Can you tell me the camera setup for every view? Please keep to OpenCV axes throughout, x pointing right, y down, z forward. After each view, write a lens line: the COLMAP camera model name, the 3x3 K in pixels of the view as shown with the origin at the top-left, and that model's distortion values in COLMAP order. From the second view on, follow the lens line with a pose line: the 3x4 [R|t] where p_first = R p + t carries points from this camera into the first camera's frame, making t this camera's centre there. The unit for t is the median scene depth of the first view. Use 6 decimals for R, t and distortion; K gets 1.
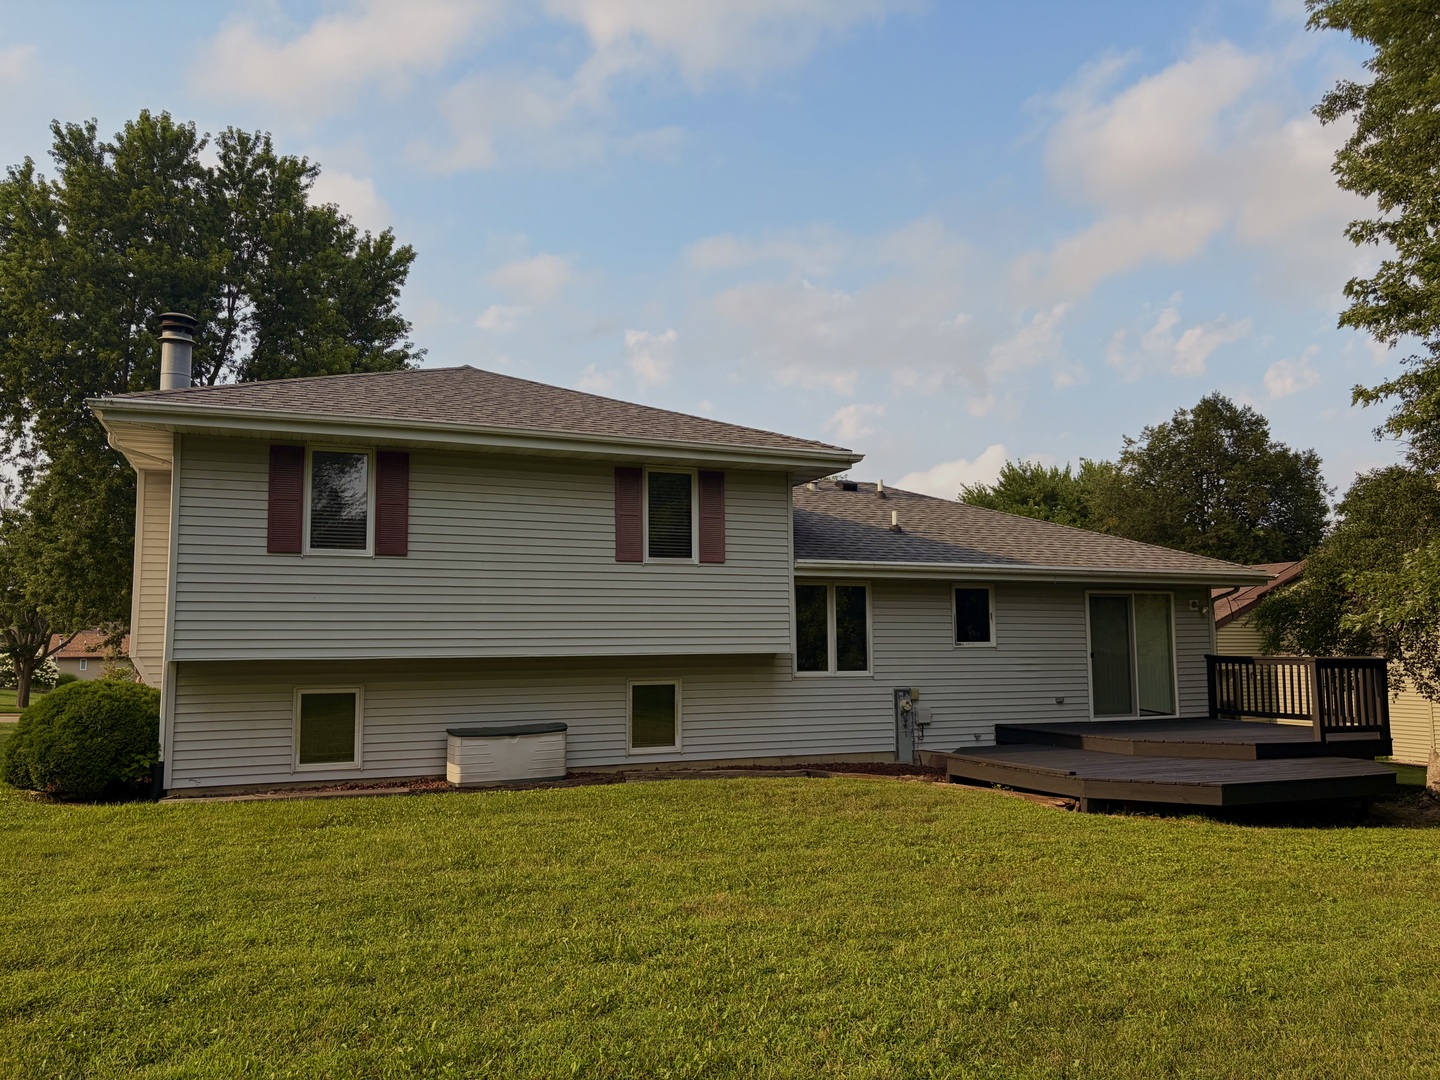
lens RADIAL K [[1074.5, 0, 724.1], [0, 1074.5, 543.7], [0, 0, 1]] dist [0.066299, -0.039295]
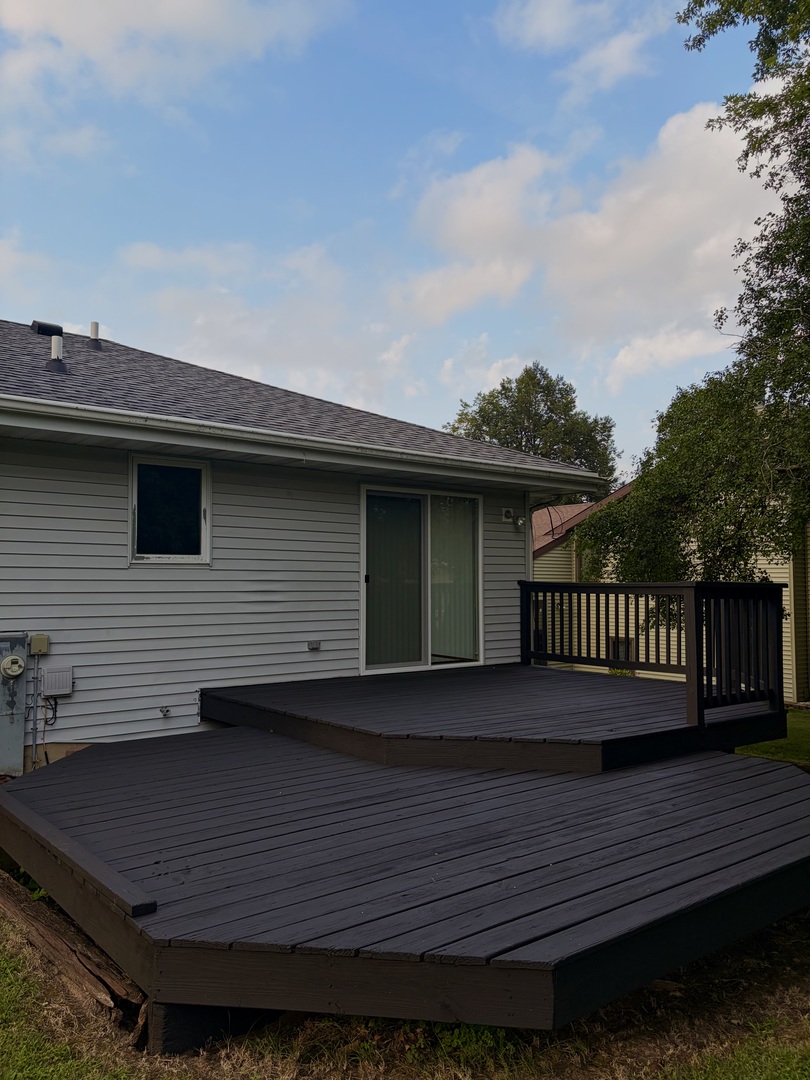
lens RADIAL K [[805.9, 0, 405.7], [0, 805.9, 548.4], [0, 0, 1]] dist [0.066299, -0.039295]
pose [[0.963570, 0.007008, 0.267366, 0.209331], [-0.016790, 0.999270, 0.034316, 0.061448], [-0.266931, -0.037554, 0.962984, 0.465267]]
